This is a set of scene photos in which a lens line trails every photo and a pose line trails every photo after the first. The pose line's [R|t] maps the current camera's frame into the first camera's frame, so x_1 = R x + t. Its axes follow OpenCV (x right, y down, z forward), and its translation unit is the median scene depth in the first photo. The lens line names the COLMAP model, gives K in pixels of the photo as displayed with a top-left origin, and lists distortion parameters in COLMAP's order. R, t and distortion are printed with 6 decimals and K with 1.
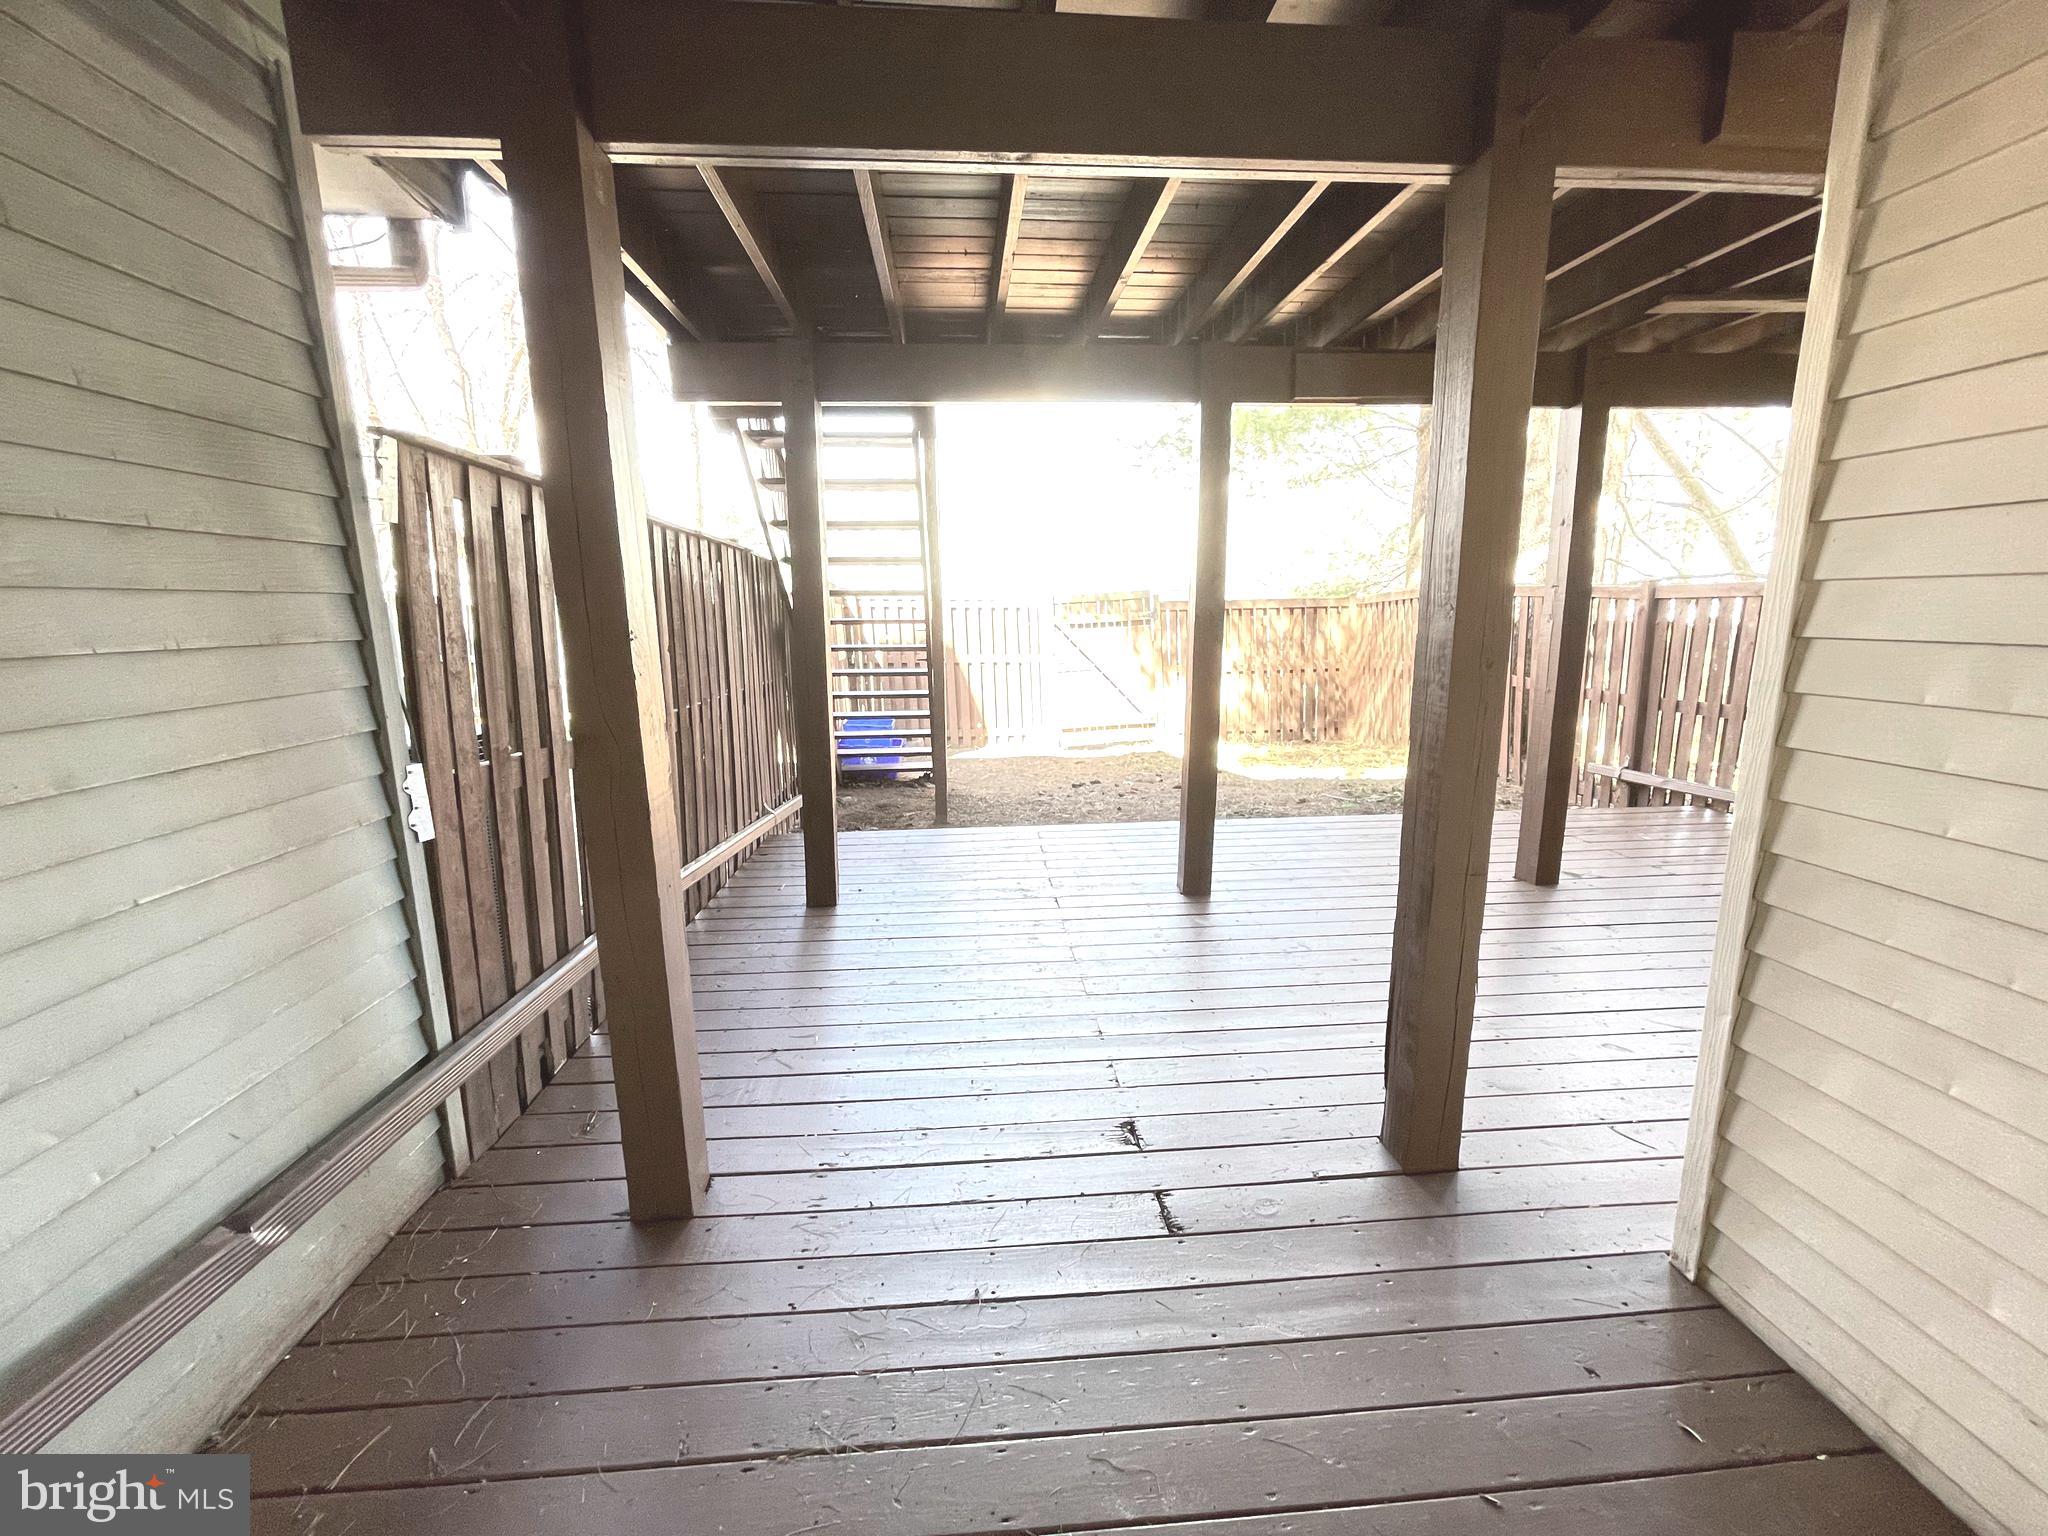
lens RADIAL K [[840.8, 0, 1016.7], [0, 840.8, 761.7], [0, 0, 1]] dist [-0.009297, 0.001642]
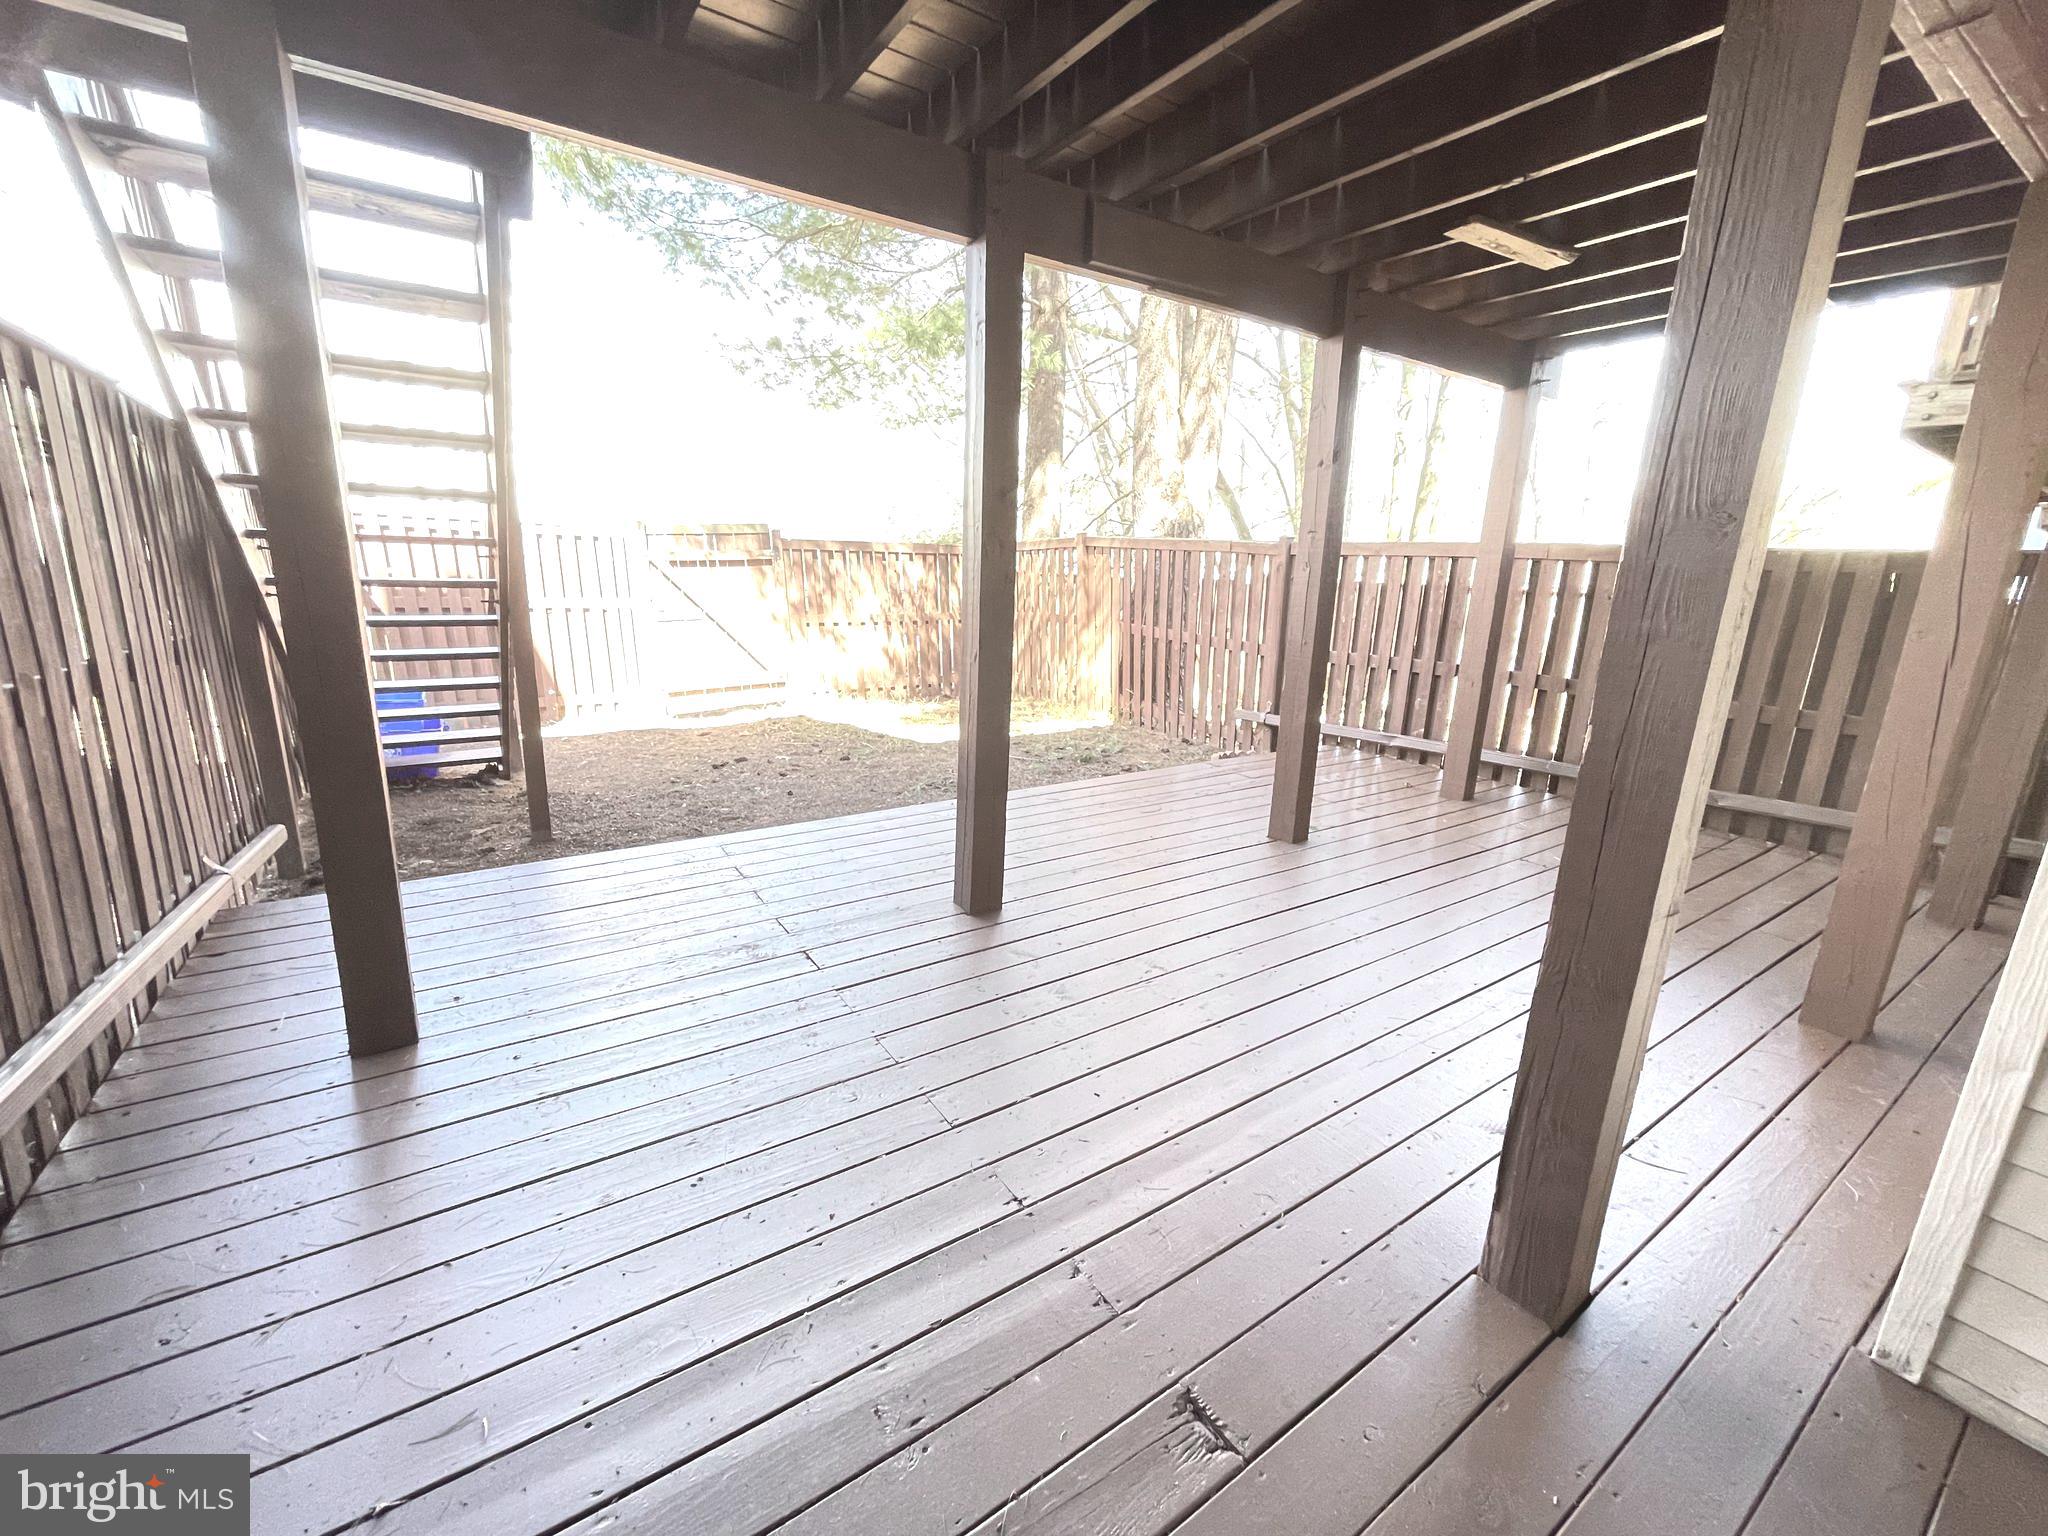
lens RADIAL K [[840.8, 0, 1032.5], [0, 840.8, 763.6], [0, 0, 1]] dist [-0.009297, 0.001642]
pose [[0.865742, -0.077980, 0.494378, -0.080949], [0.048575, 0.996216, 0.072074, -0.021365], [-0.498128, -0.038383, 0.866254, 0.216858]]
